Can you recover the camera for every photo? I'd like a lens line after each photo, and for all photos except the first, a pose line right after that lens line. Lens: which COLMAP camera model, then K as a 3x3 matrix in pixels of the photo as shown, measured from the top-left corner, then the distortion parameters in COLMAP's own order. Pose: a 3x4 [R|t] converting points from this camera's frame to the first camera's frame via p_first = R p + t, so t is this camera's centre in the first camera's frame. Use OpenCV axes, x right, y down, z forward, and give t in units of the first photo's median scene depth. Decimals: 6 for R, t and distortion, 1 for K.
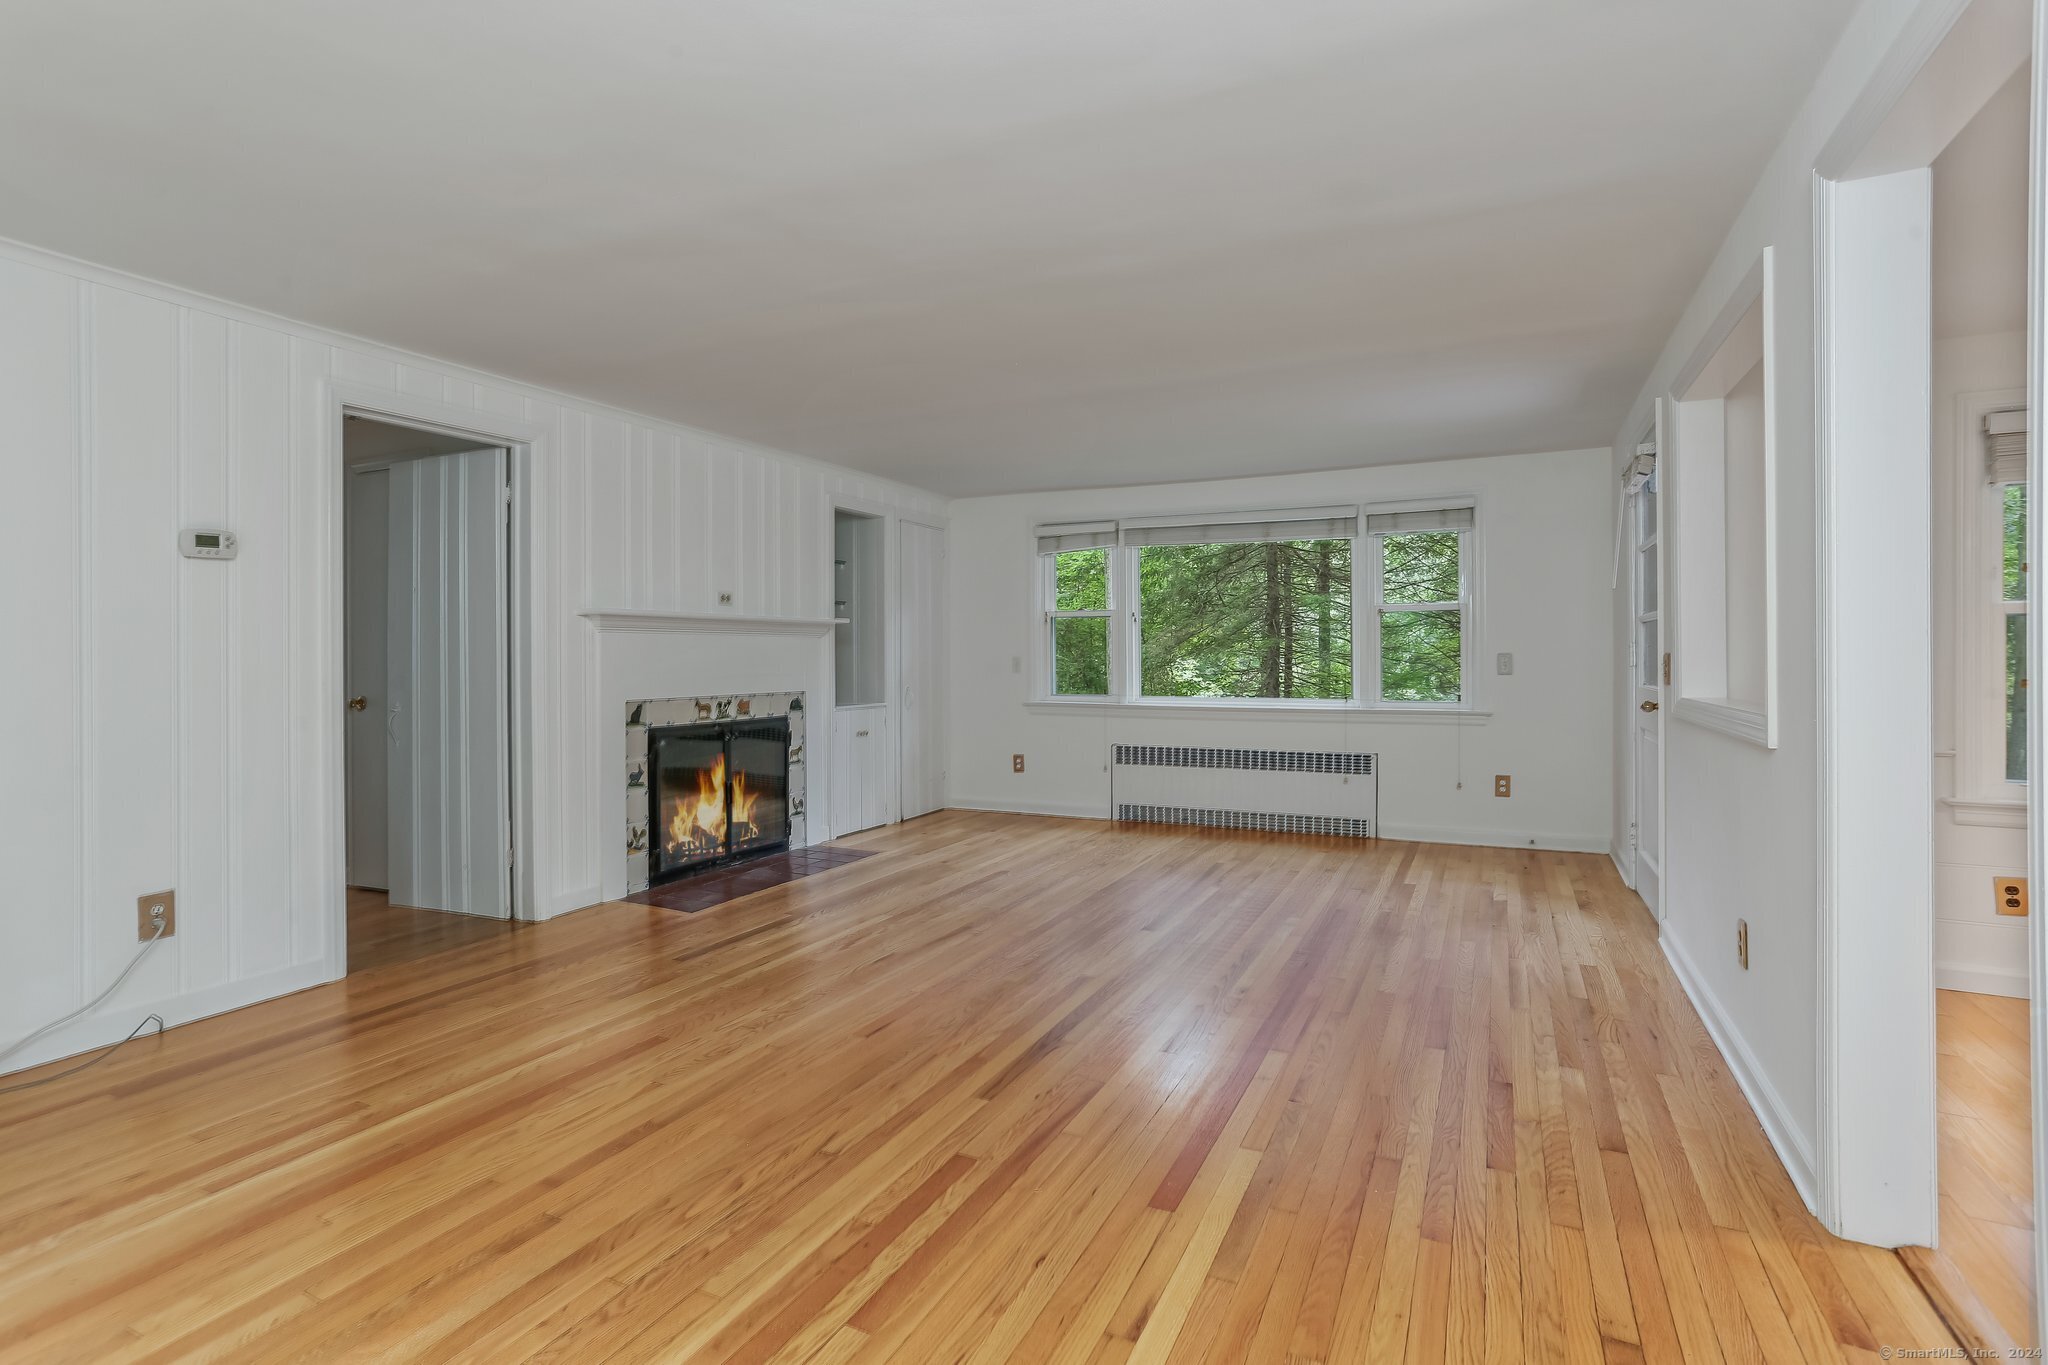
lens RADIAL K [[990.1, 0, 1018.6], [0, 990.1, 674.4], [0, 0, 1]] dist [-0.063194, 0.041656]
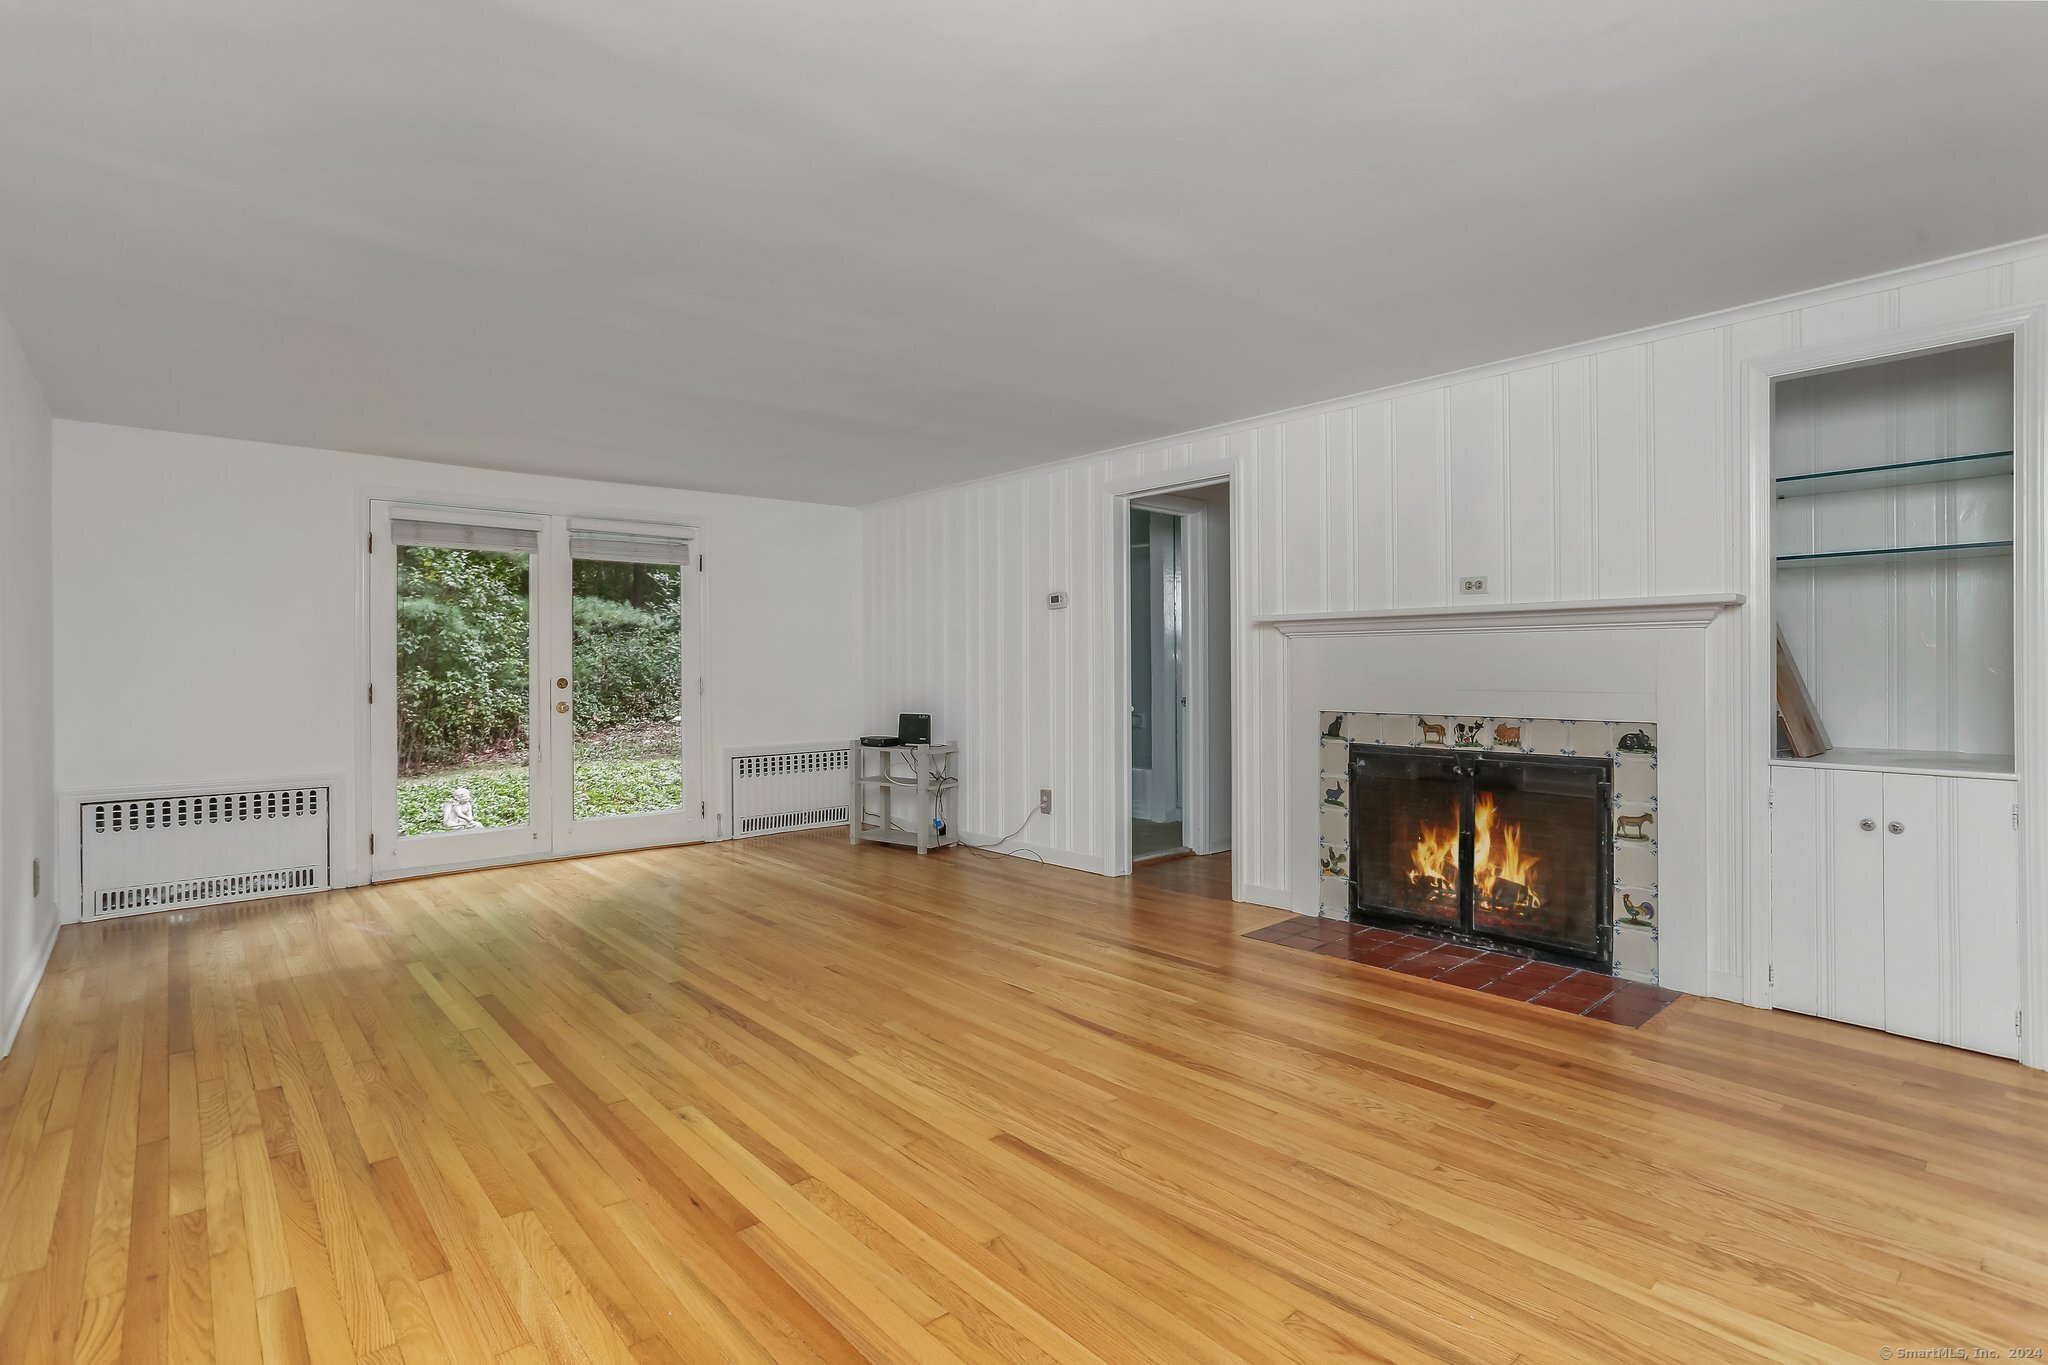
lens RADIAL K [[990.1, 0, 1018.6], [0, 990.1, 674.4], [0, 0, 1]] dist [-0.063194, 0.041656]
pose [[-0.386059, 0.013843, -0.922370, 0.532624], [-0.009992, 0.999766, 0.019187, -0.021262], [0.922420, 0.016624, -0.385830, 0.995715]]
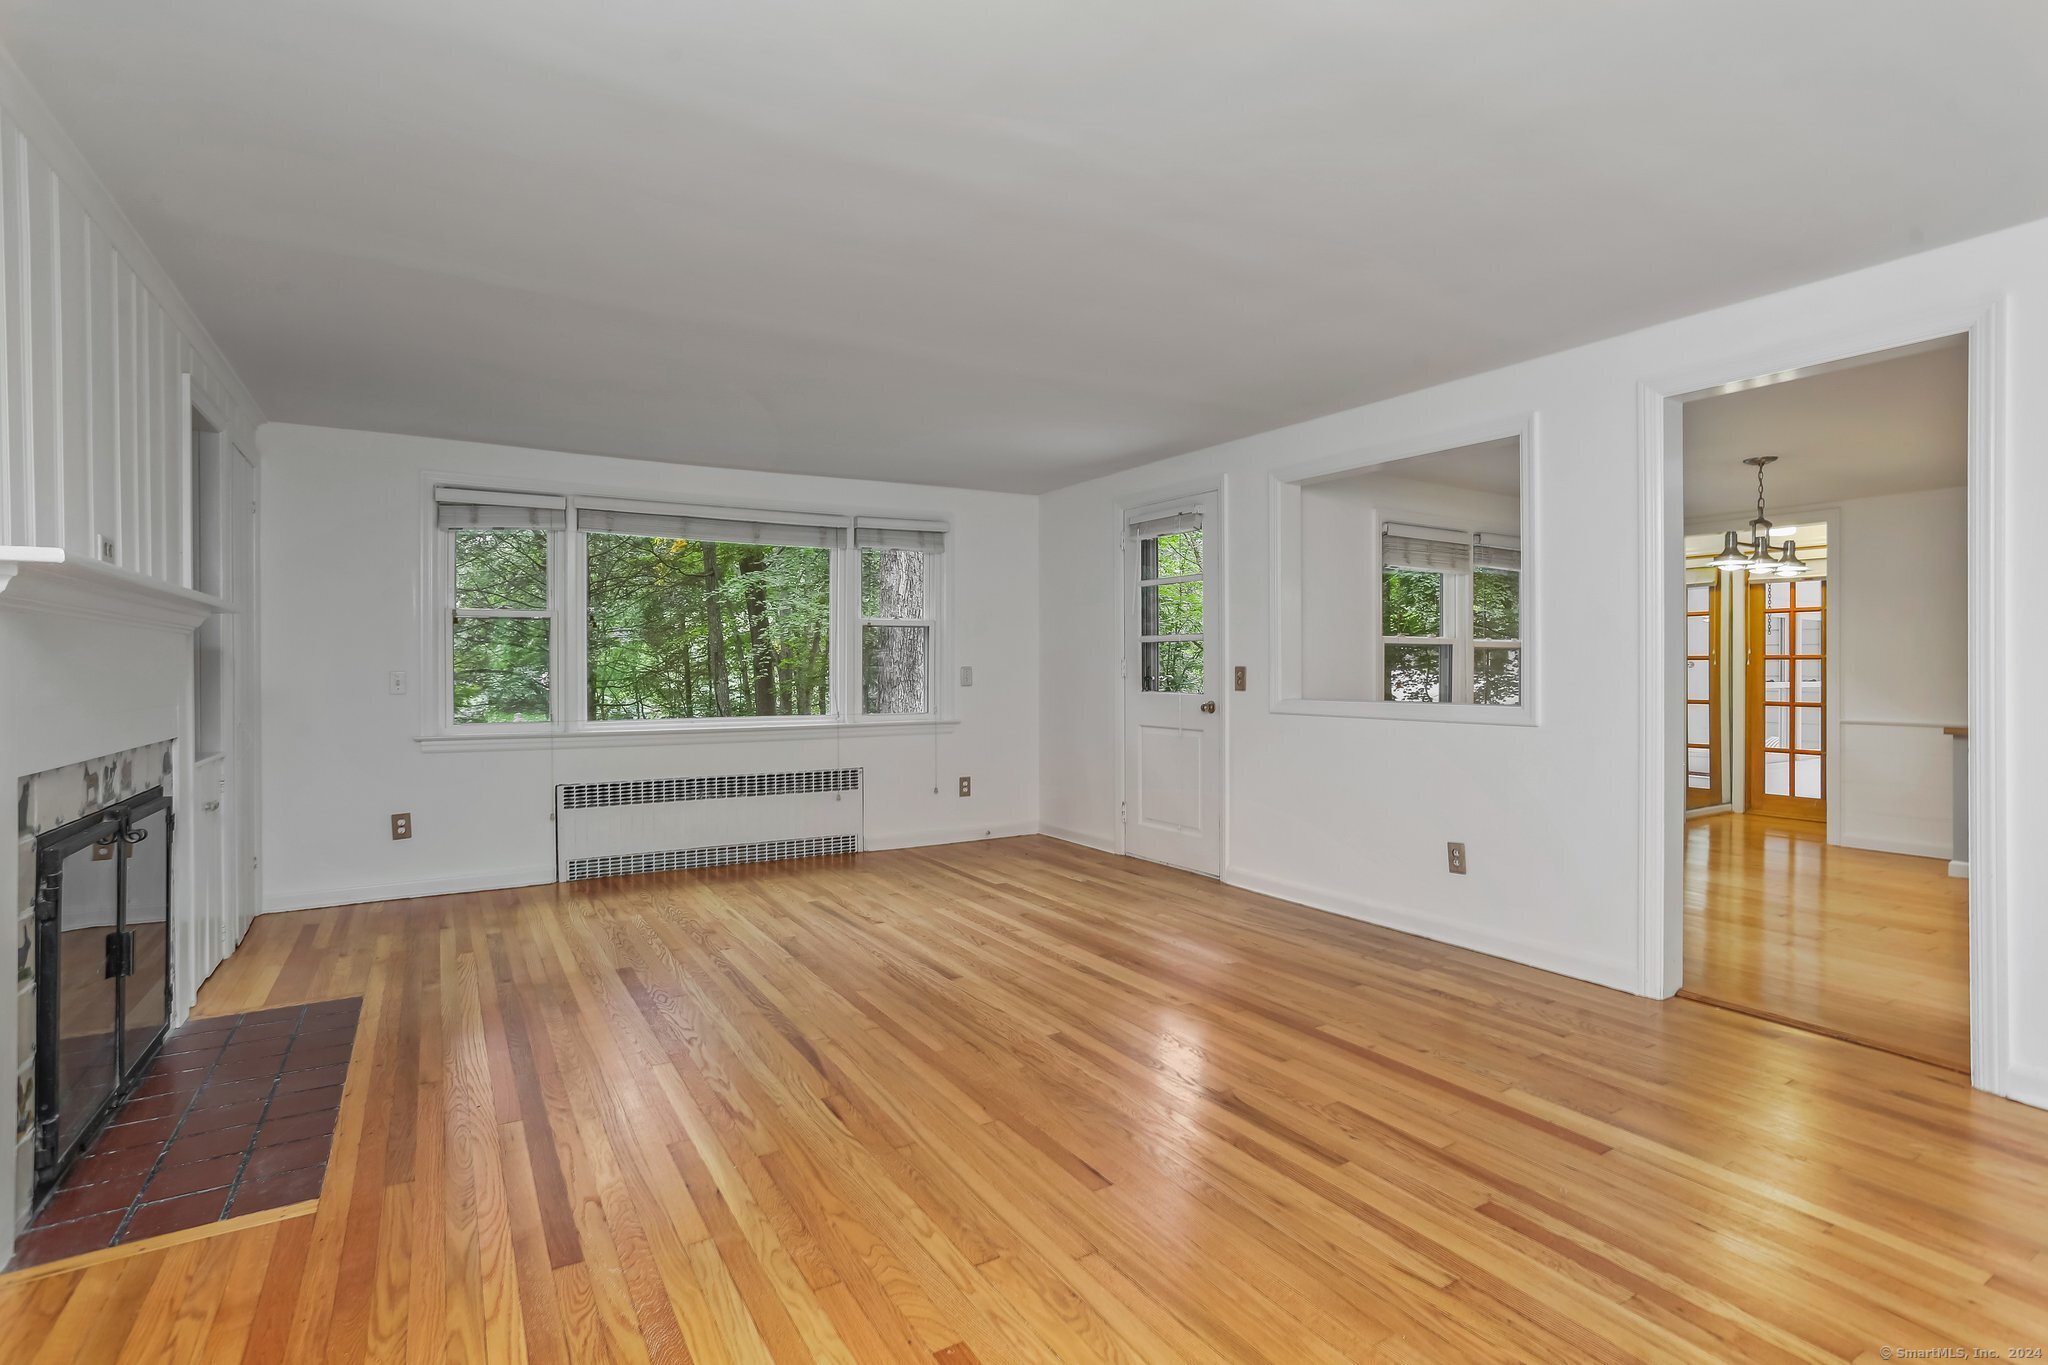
lens RADIAL K [[990.1, 0, 1018.6], [0, 990.1, 674.4], [0, 0, 1]] dist [-0.063194, 0.041656]
pose [[0.542015, -0.004067, 0.840359, -0.467245], [0.017671, 0.999822, -0.006559, -0.005363], [-0.840183, 0.018405, 0.541990, 0.380496]]
